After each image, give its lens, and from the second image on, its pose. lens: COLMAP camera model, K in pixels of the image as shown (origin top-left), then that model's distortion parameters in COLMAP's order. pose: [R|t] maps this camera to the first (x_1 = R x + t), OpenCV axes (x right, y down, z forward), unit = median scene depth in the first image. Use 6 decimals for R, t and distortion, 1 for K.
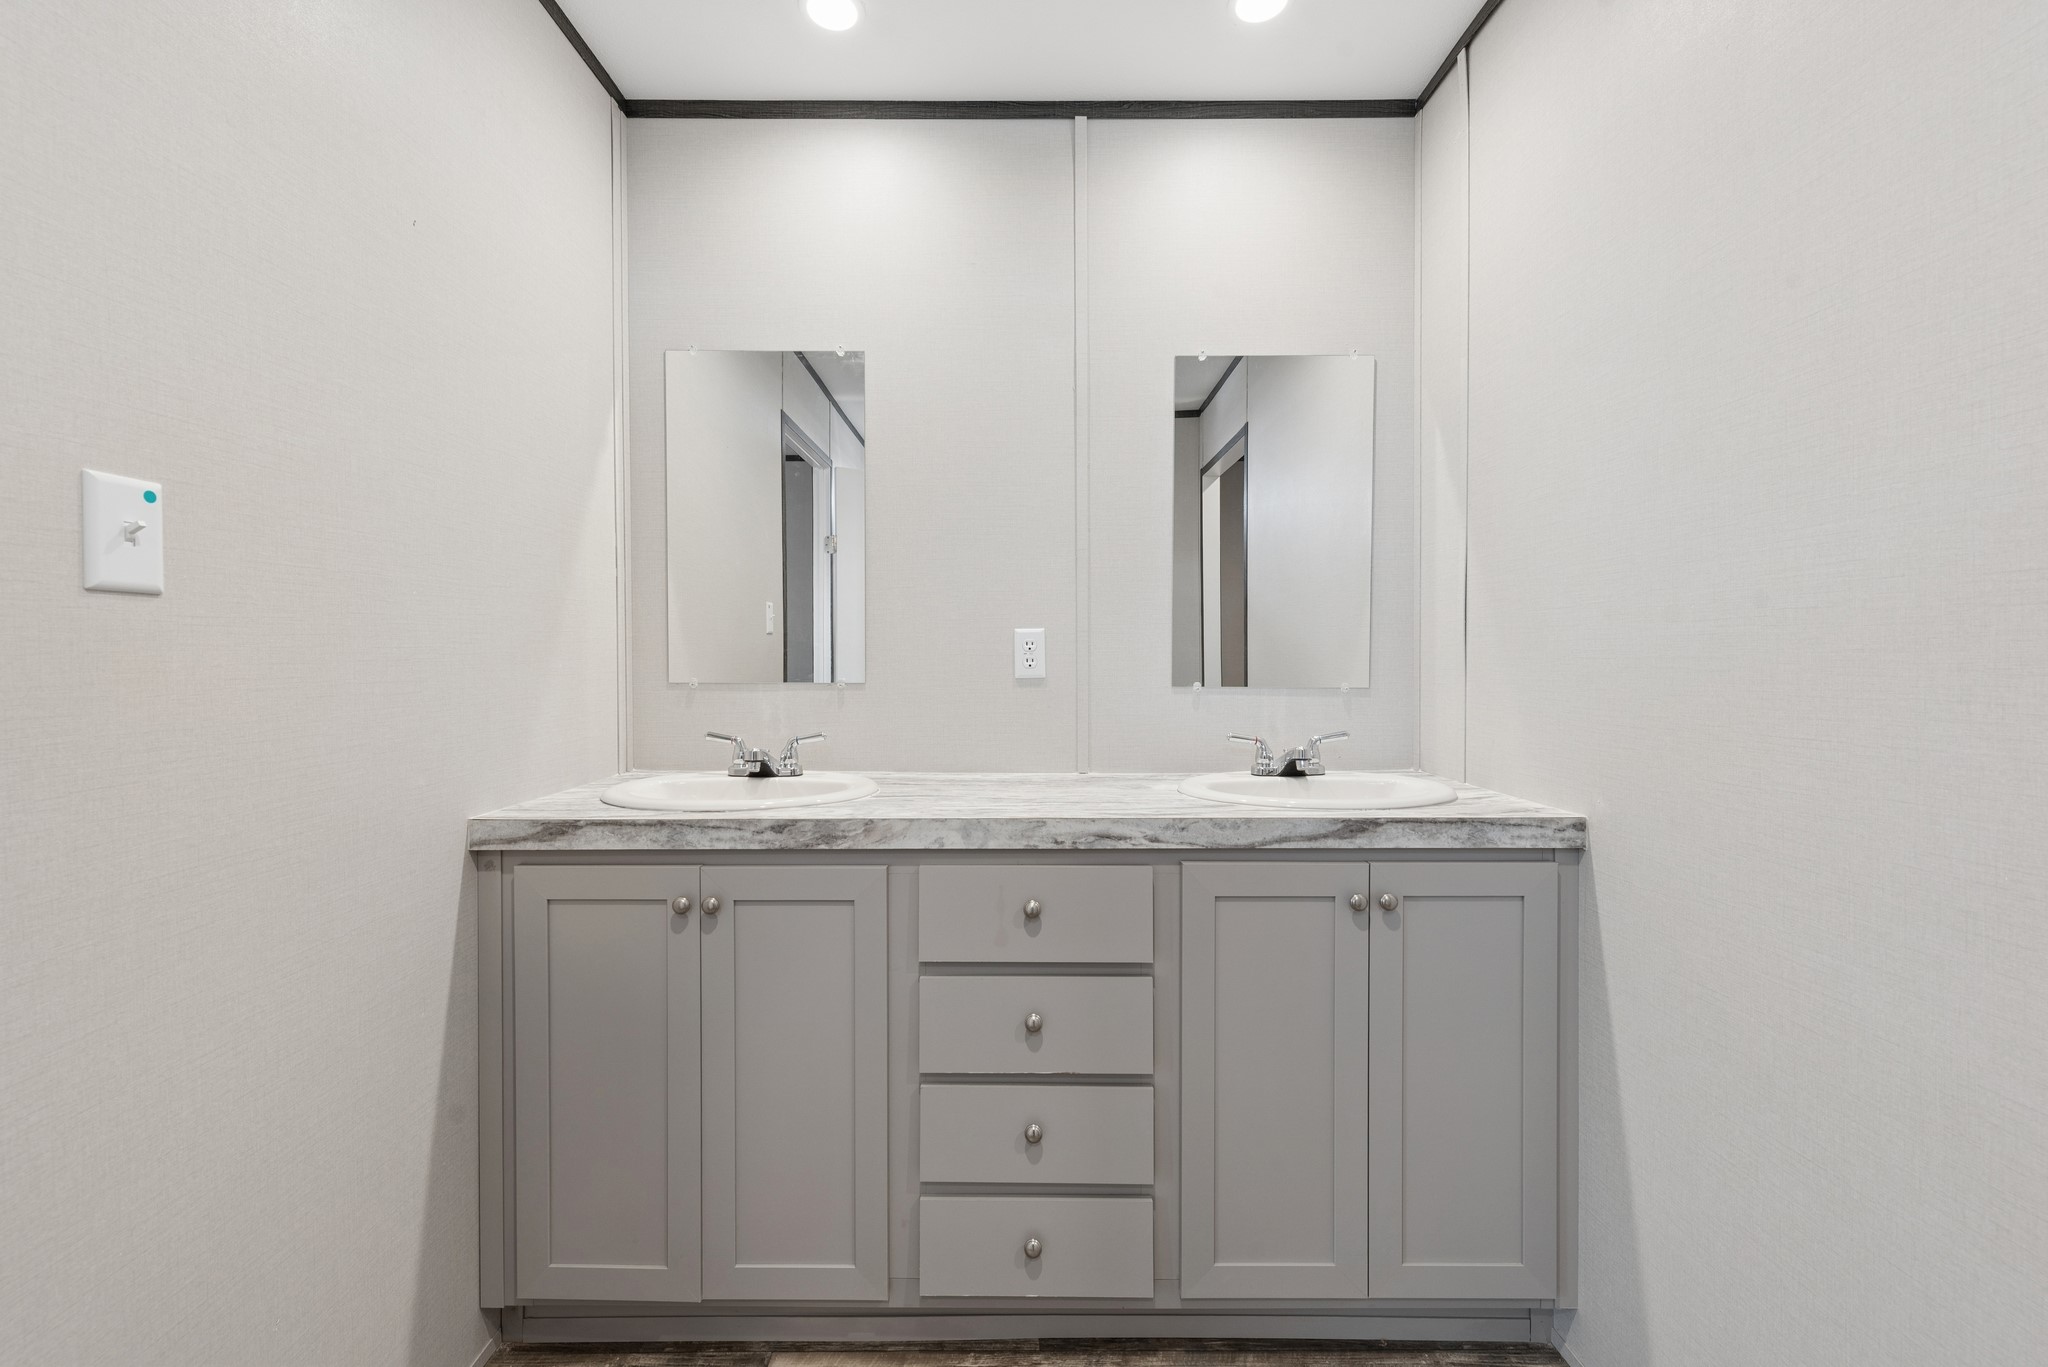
lens RADIAL K [[805.0, 0, 1007.3], [0, 805.0, 676.1], [0, 0, 1]] dist [0.006859, -0.001814]
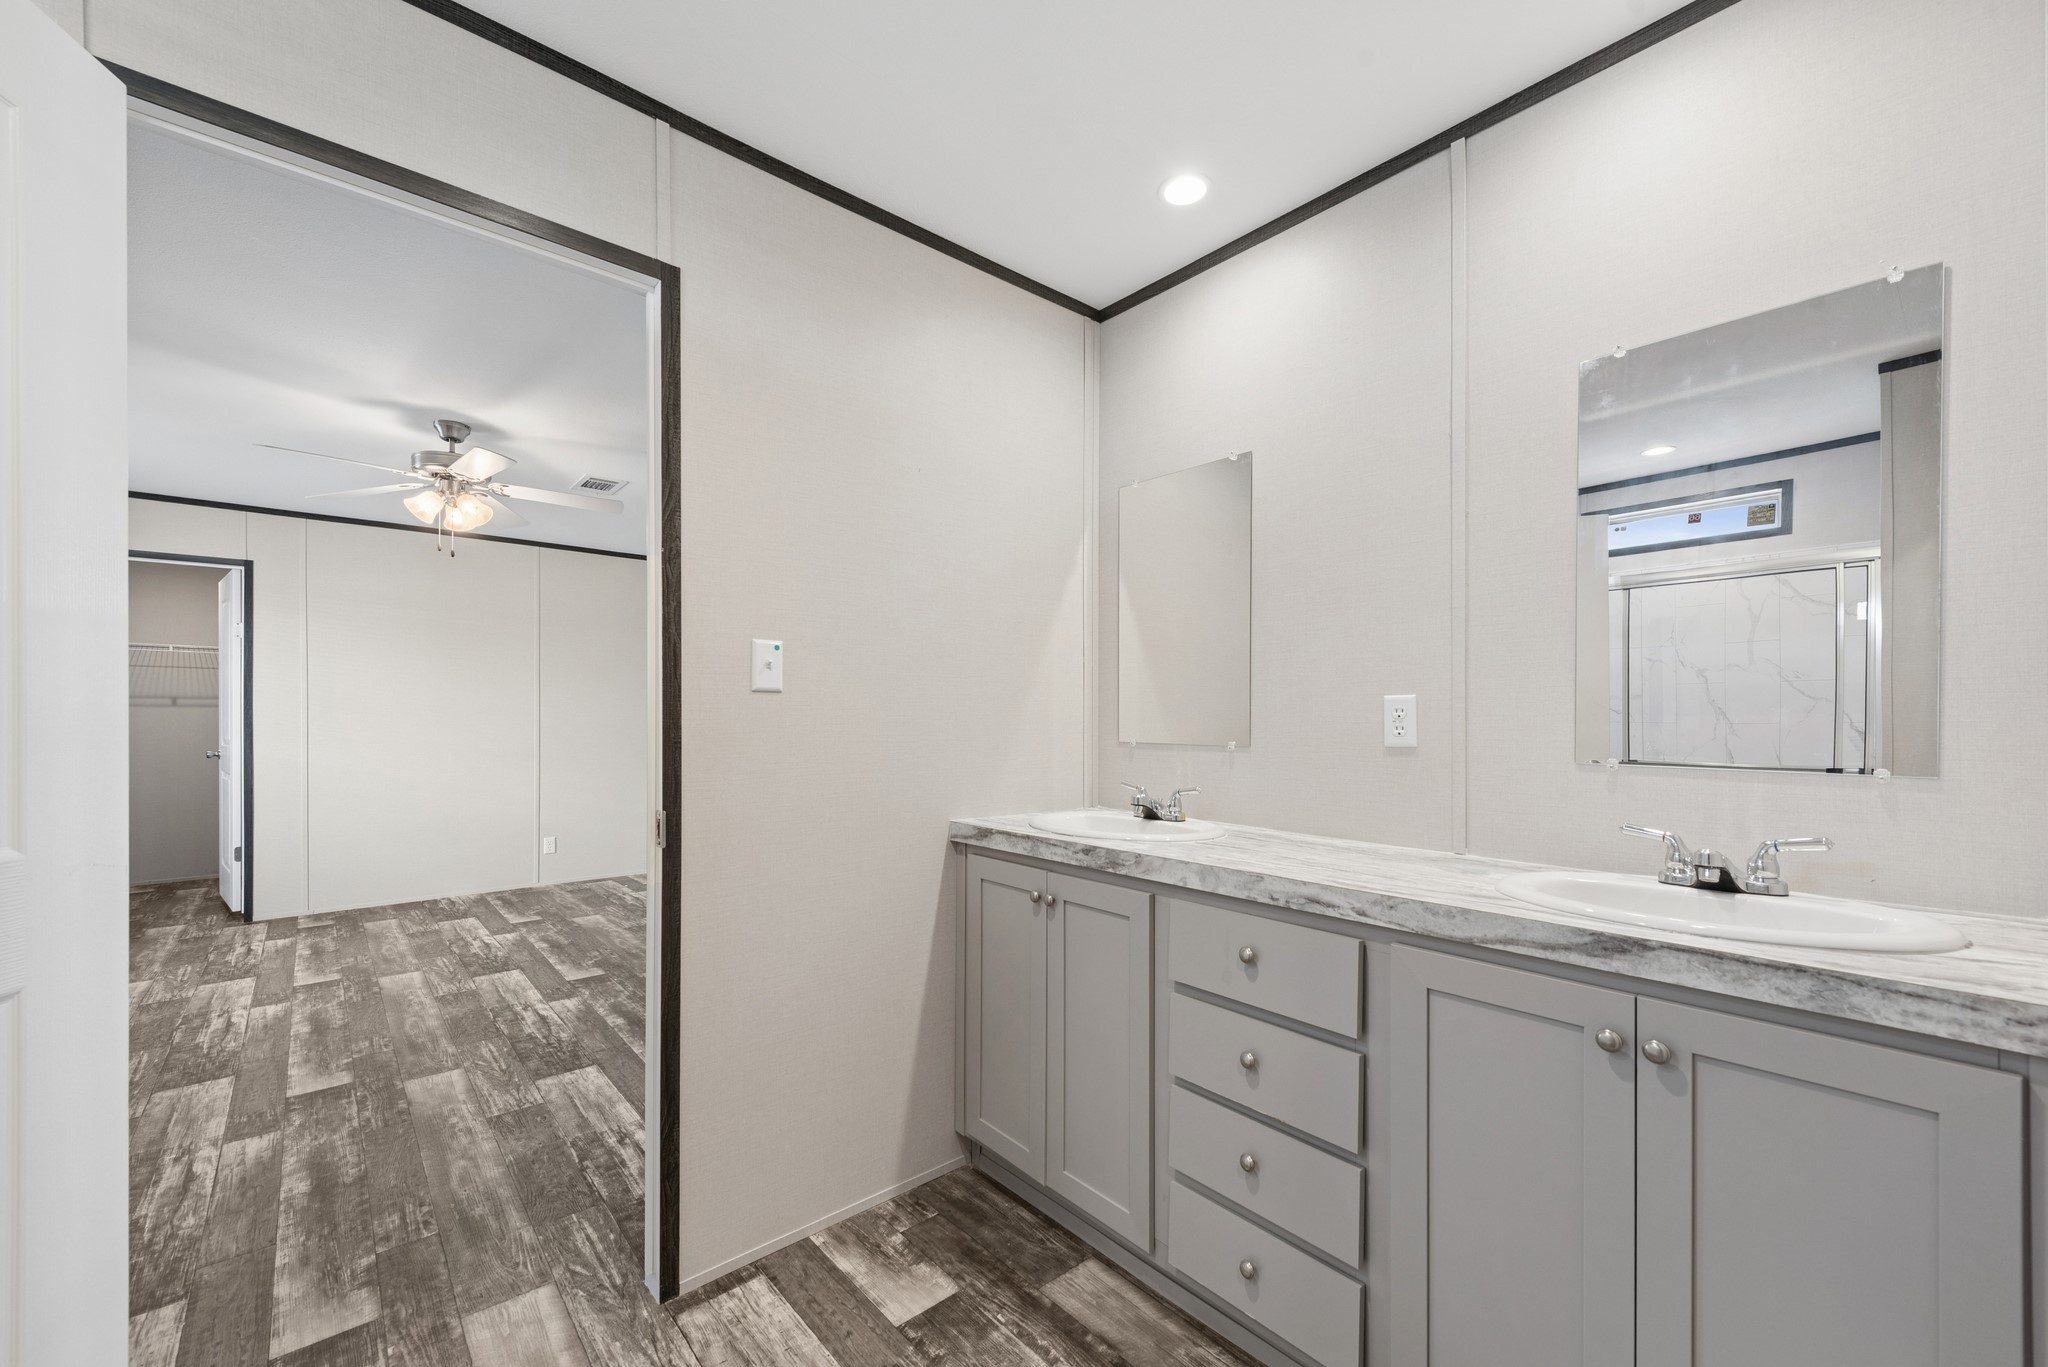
lens RADIAL K [[805.0, 0, 1052.6], [0, 805.0, 718.3], [0, 0, 1]] dist [0.006859, -0.001814]
pose [[0.671473, 0.004775, -0.741014, 0.649467], [-0.019427, 0.999749, -0.011162, -0.013954], [0.740775, 0.021891, 0.671397, 0.063504]]
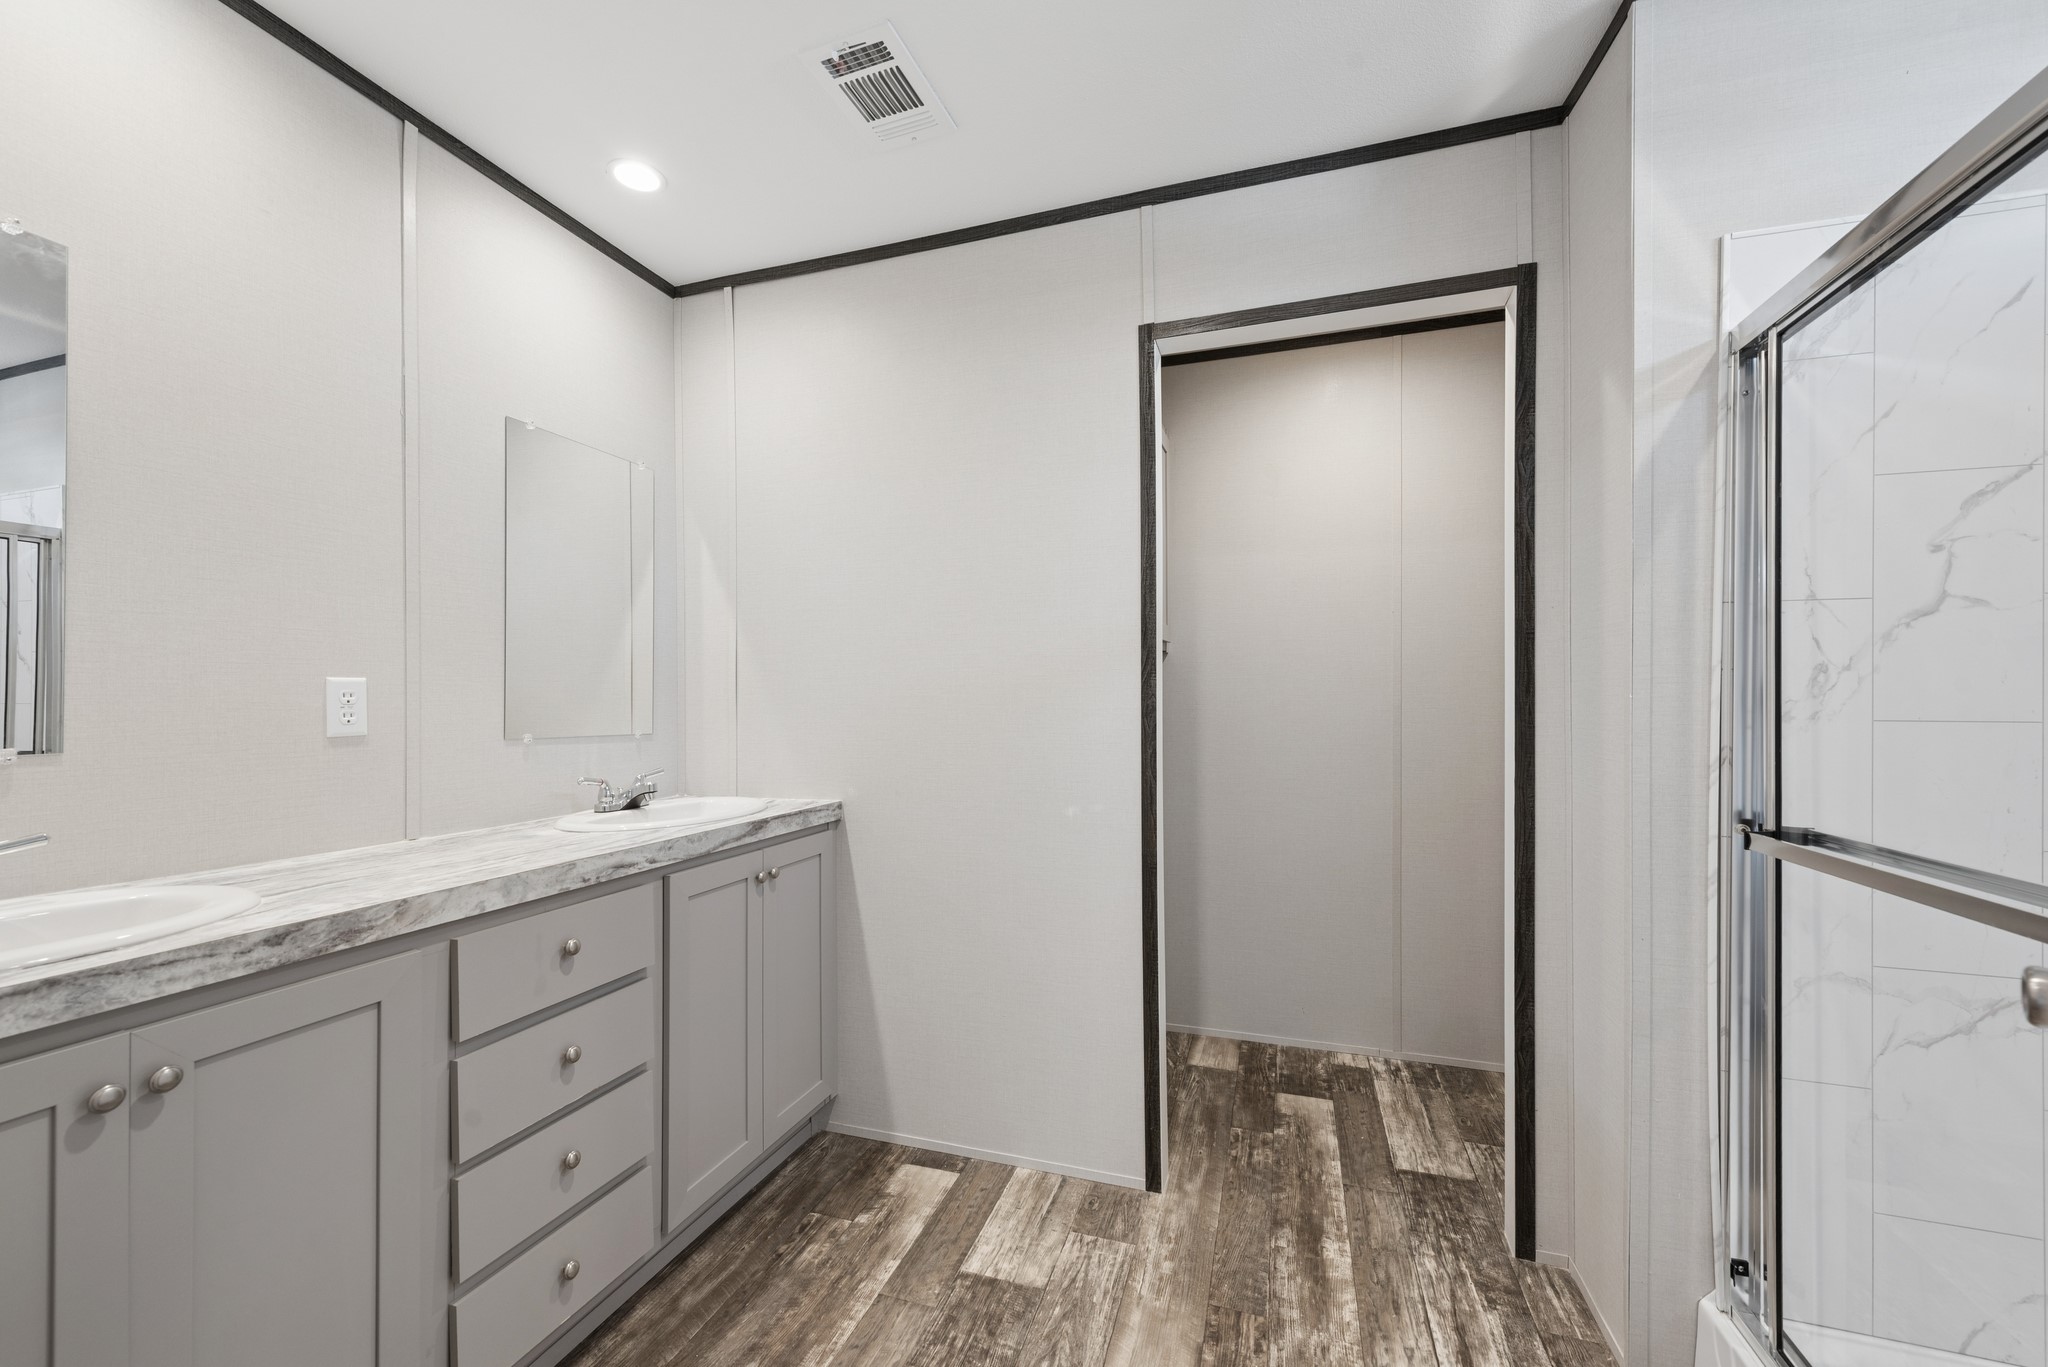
lens RADIAL K [[805.0, 0, 1045.1], [0, 805.0, 711.0], [0, 0, 1]] dist [0.006859, -0.001814]
pose [[0.301949, -0.011576, 0.953254, -0.784623], [0.029414, 0.999563, 0.002822, -0.007726], [-0.952870, 0.027187, 0.302158, 0.068035]]
